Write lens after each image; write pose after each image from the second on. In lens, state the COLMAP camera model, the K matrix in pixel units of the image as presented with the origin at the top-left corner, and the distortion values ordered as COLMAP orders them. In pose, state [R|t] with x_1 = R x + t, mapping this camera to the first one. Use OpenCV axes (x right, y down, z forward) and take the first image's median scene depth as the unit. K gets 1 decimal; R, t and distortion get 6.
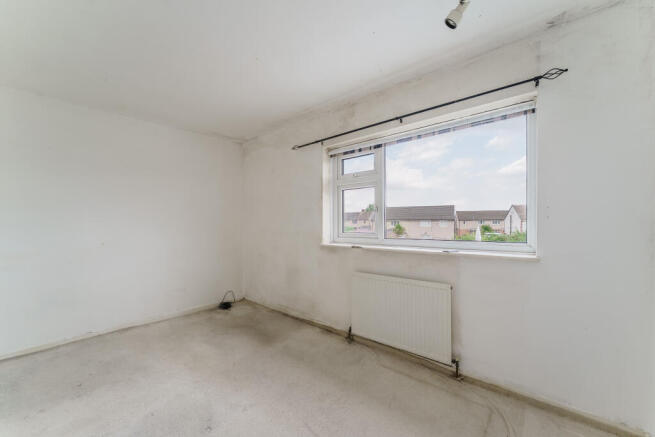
lens RADIAL K [[262.7, 0, 322.4], [0, 262.7, 223.1], [0, 0, 1]] dist [0.005052, -0.000205]
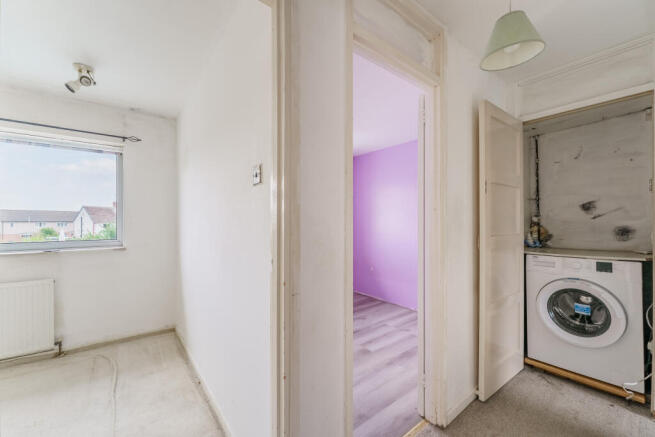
lens RADIAL K [[262.7, 0, 323.5], [0, 262.7, 222.0], [0, 0, 1]] dist [0.005052, -0.000205]
pose [[0.198646, 0.000410, 0.980071, -0.423045], [0.010222, 0.999945, -0.002490, -0.003814], [-0.980018, 0.010513, 0.198630, -0.412548]]
